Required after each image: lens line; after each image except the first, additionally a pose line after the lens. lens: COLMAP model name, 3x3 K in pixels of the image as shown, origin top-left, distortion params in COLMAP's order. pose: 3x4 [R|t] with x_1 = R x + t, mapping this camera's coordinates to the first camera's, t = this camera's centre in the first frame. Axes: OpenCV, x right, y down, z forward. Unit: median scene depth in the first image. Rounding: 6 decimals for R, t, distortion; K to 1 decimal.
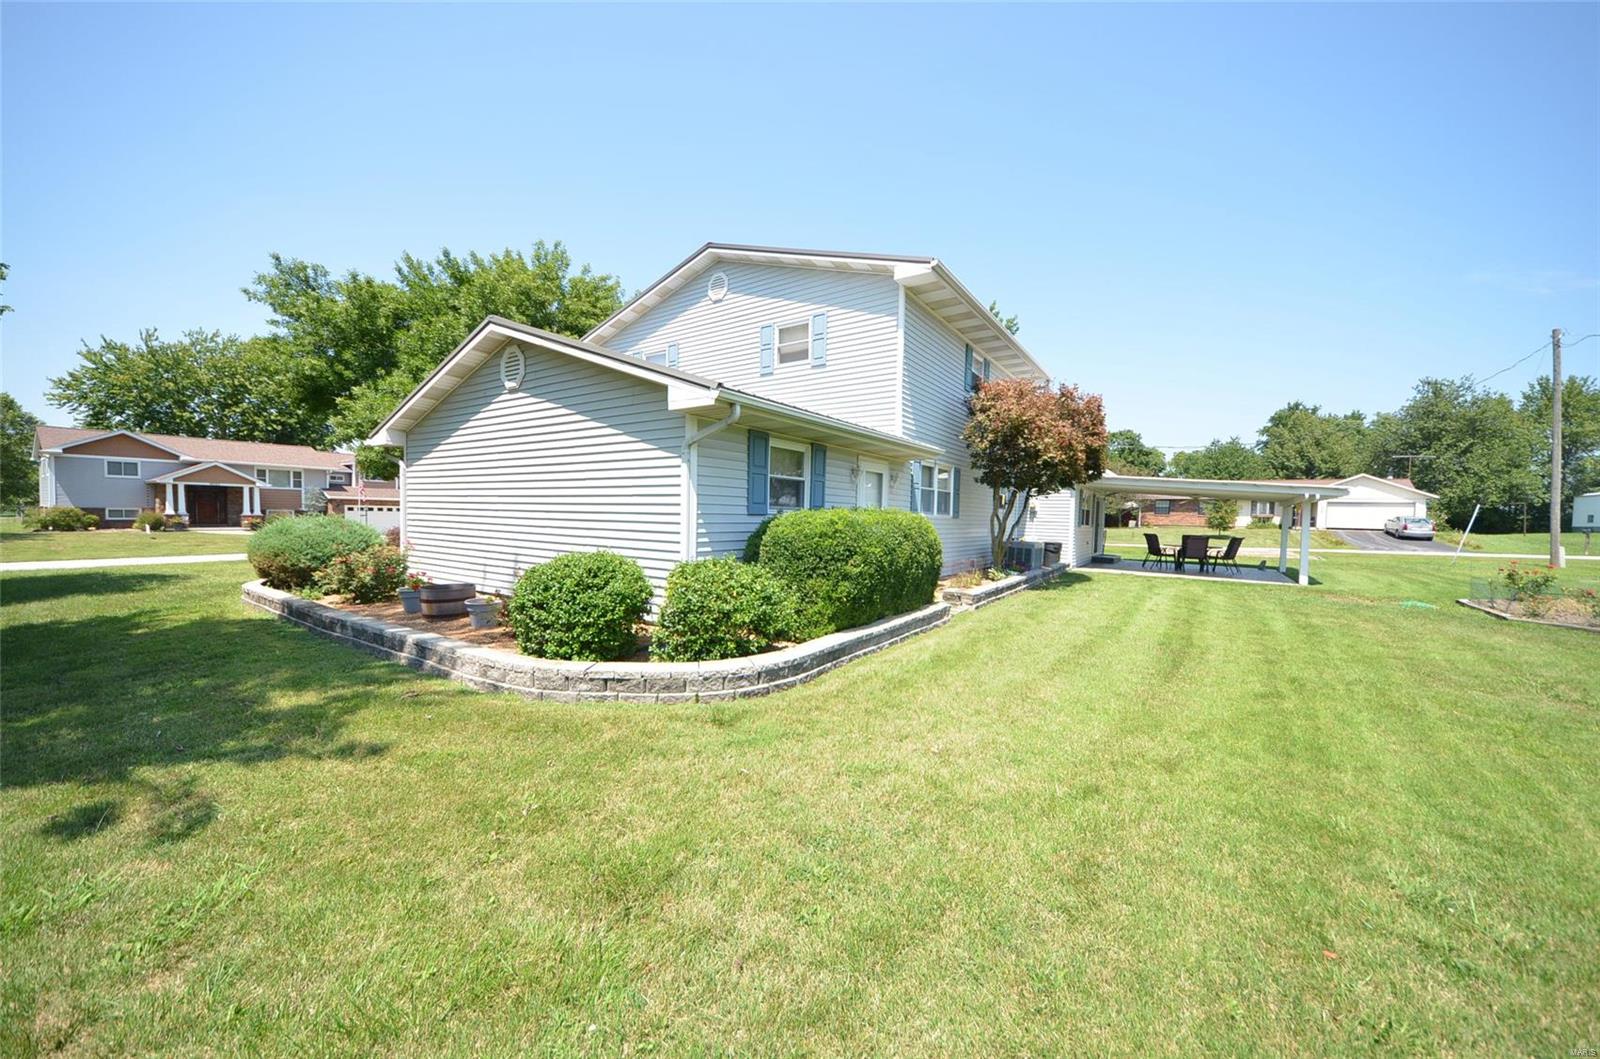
lens RADIAL K [[570.6, 0, 827.2], [0, 570.6, 552.2], [0, 0, 1]] dist [0.000830, -0.005204]
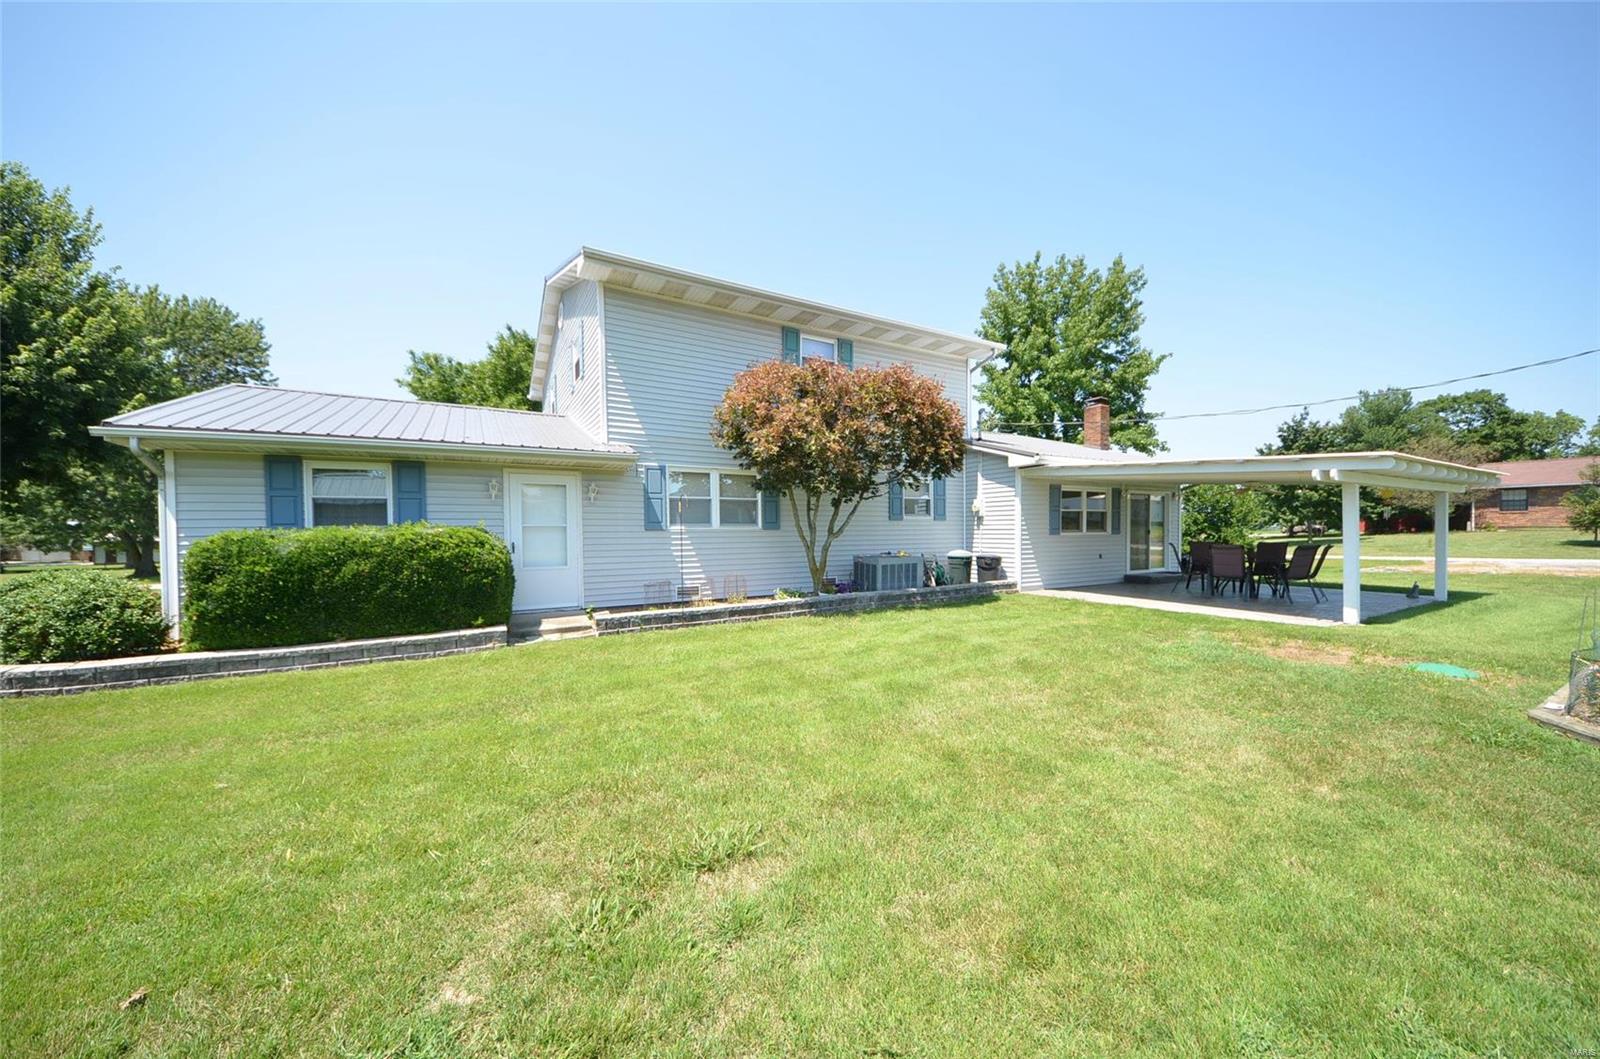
lens RADIAL K [[570.6, 0, 804.0], [0, 570.6, 533.2], [0, 0, 1]] dist [0.000830, -0.005204]
pose [[0.903260, -0.024731, -0.428381, 0.134350], [0.000004, 0.998338, -0.057627, -0.000668], [0.429094, 0.052050, 0.901759, 0.052097]]
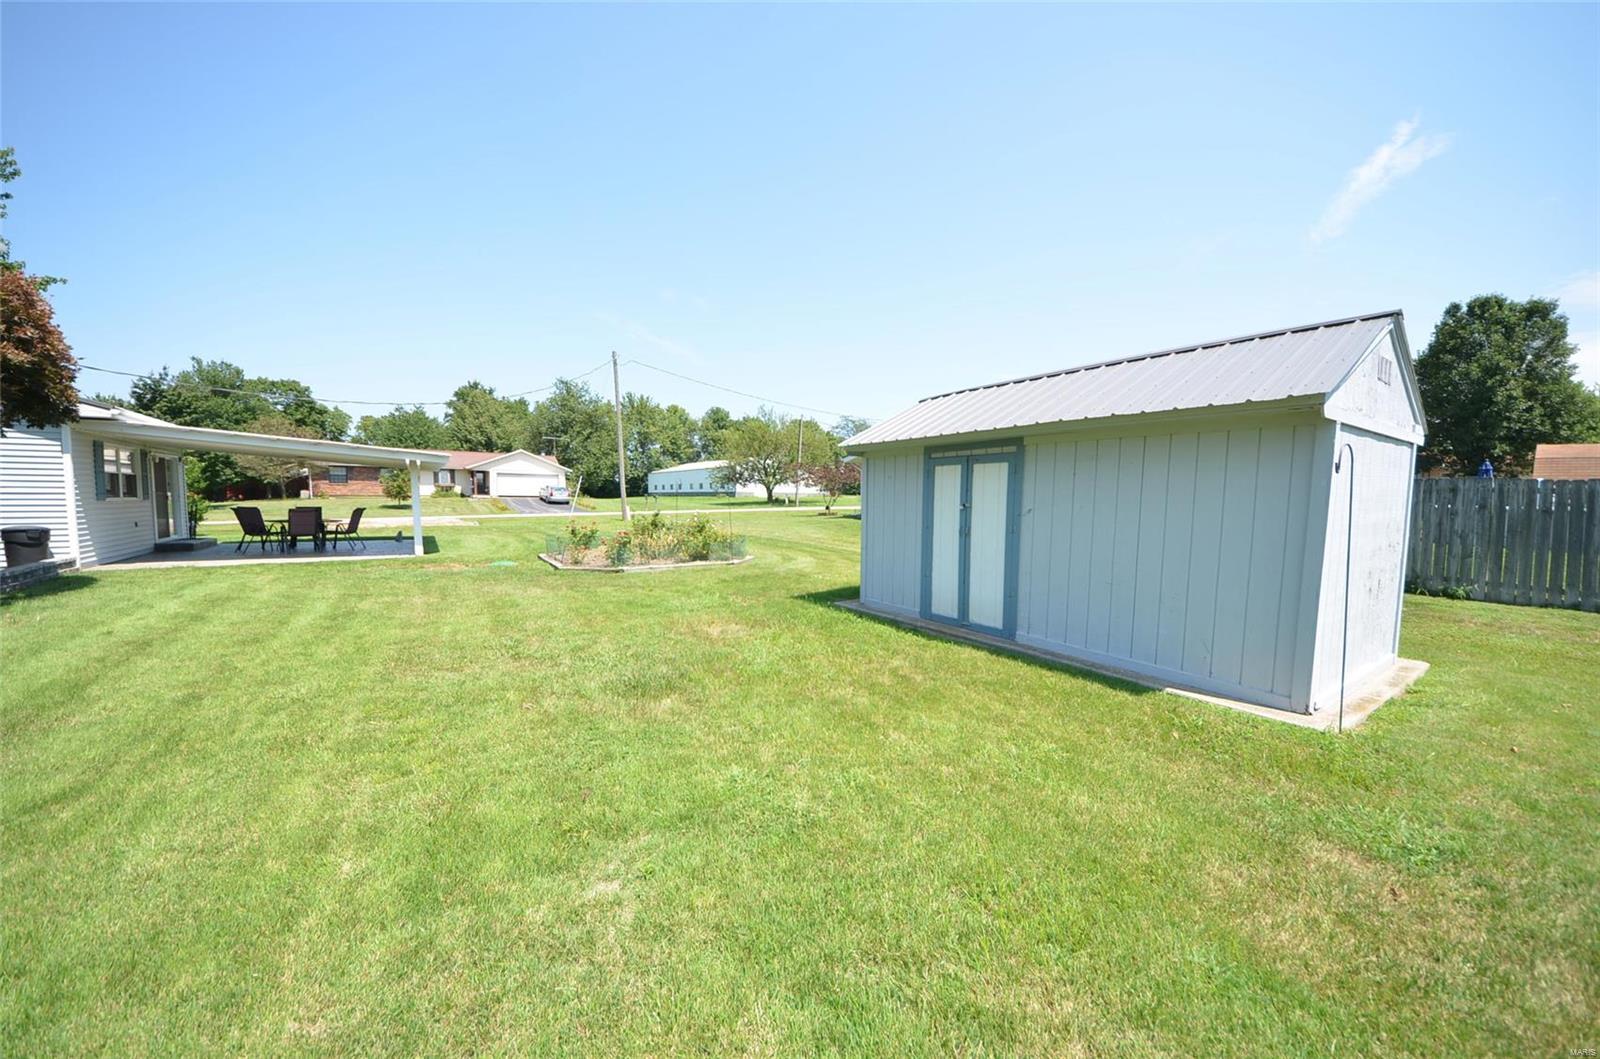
lens RADIAL K [[570.6, 0, 805.1], [0, 570.6, 539.2], [0, 0, 1]] dist [0.000830, -0.005204]
pose [[0.373551, -0.084356, 0.923766, 0.045320], [0.056137, 0.996087, 0.068260, 0.000317], [-0.925909, 0.026359, 0.376825, 0.008717]]
